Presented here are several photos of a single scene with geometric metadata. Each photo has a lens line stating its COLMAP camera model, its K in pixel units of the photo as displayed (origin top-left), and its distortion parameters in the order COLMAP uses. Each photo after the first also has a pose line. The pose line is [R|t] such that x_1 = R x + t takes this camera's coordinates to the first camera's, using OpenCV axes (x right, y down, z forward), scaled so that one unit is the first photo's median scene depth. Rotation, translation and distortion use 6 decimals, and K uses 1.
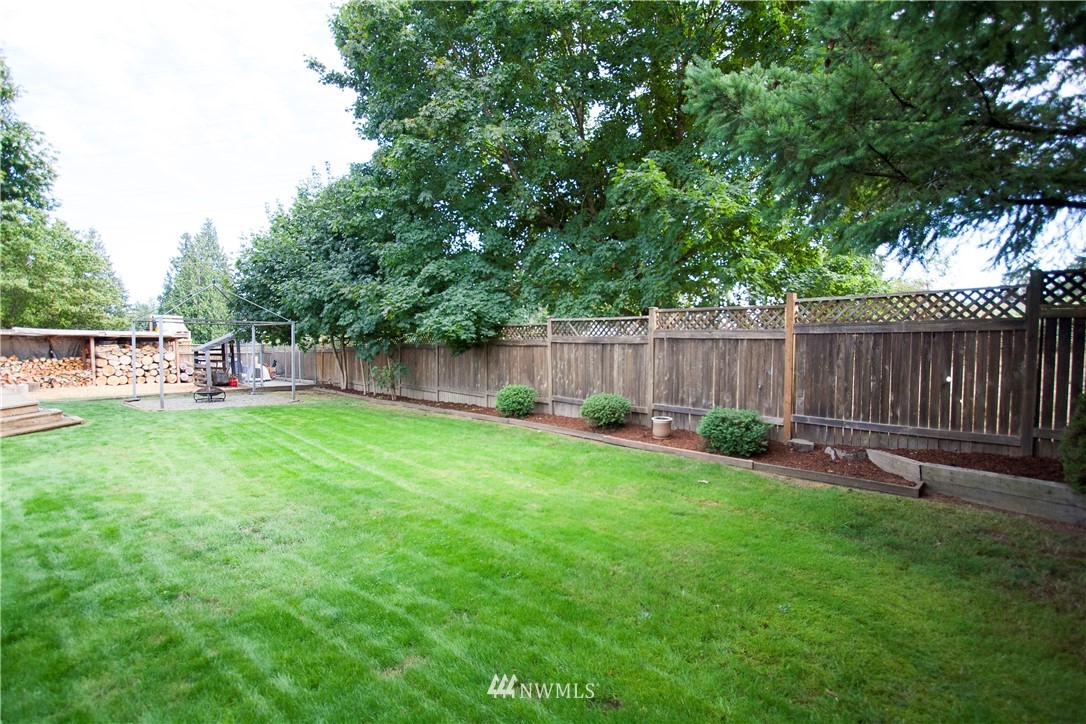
lens RADIAL K [[515.1, 0, 543.0], [0, 515.1, 362.0], [0, 0, 1]] dist [0.001107, 0.000141]
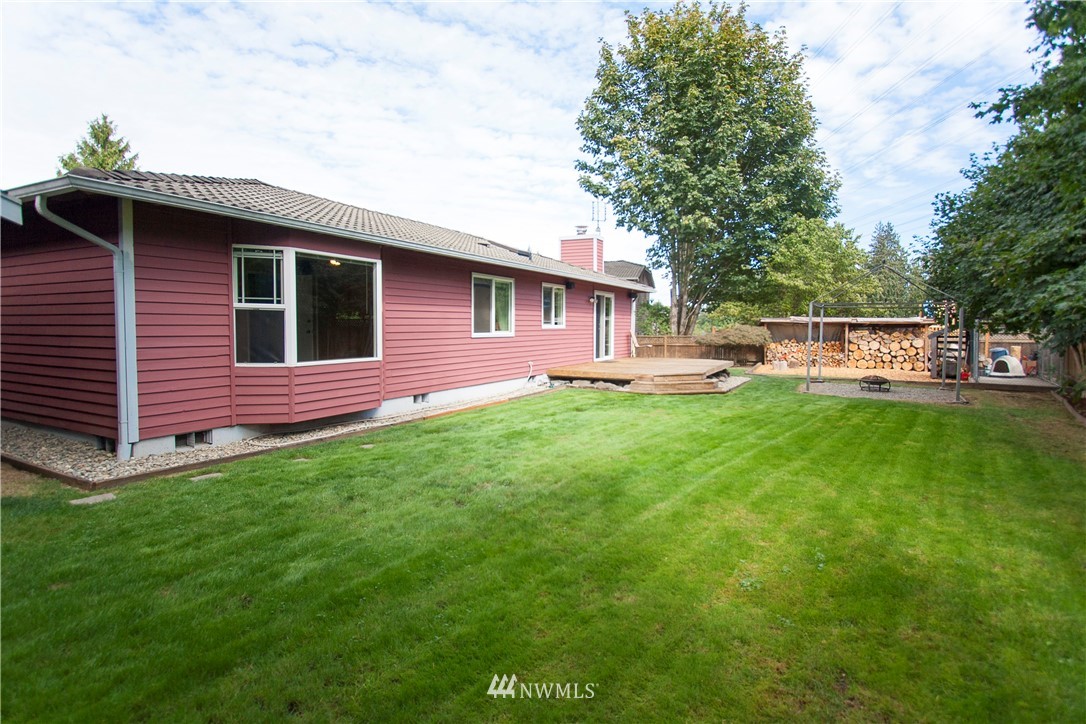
lens RADIAL K [[527.1, 0, 566.4], [0, 527.1, 343.7], [0, 0, 1]] dist [-0.001052, -0.000105]
pose [[0.220334, 0.028305, -0.975014, 0.102839], [-0.039985, 0.999001, 0.019966, -0.003678], [0.974605, 0.034587, 0.221245, 0.150736]]
